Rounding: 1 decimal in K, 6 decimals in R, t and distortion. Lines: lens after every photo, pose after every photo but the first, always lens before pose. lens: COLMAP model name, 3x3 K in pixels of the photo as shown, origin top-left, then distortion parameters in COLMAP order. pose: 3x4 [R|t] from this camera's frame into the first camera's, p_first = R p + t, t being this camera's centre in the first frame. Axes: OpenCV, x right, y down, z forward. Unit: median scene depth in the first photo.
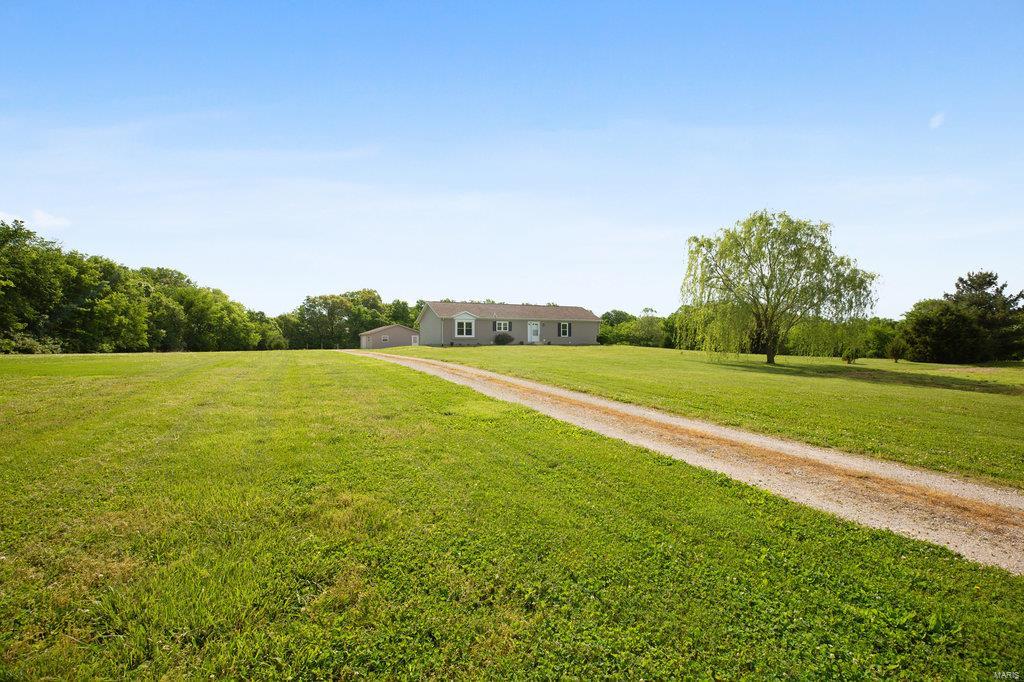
lens RADIAL K [[472.3, 0, 513.7], [0, 472.3, 346.7], [0, 0, 1]] dist [-0.031468, 0.001221]
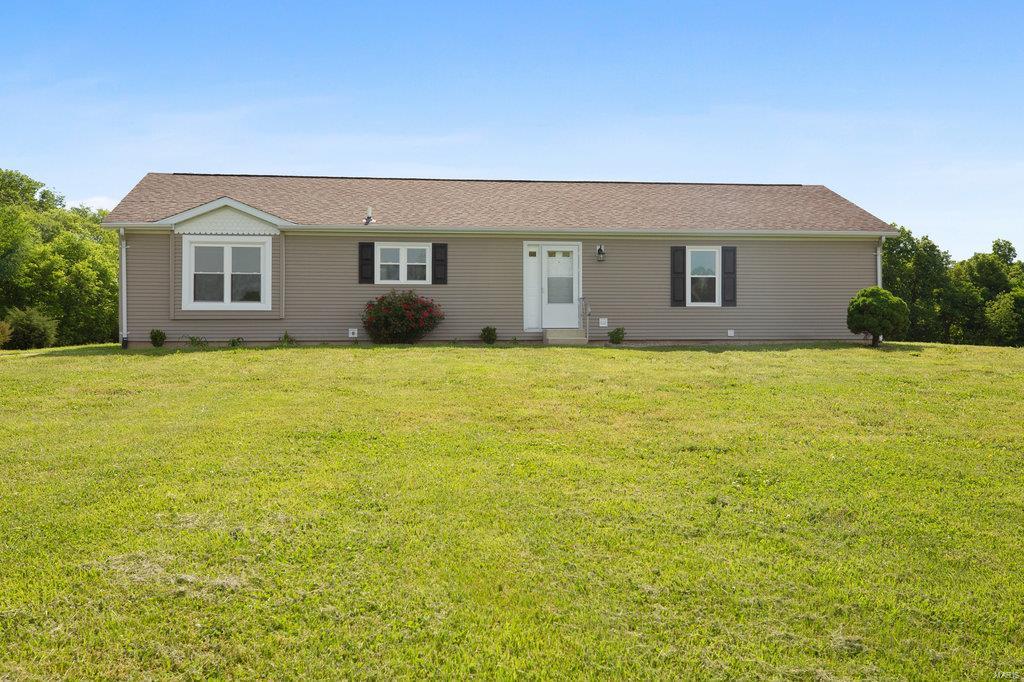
lens RADIAL K [[979.1, 0, 506.4], [0, 979.1, 343.0], [0, 0, 1]] dist [0.040619, 0.000000]
pose [[0.945959, 0.007143, -0.324206, 0.142801], [-0.004581, 0.999952, 0.008666, -0.006321], [0.324253, -0.006713, 0.945947, 0.431077]]
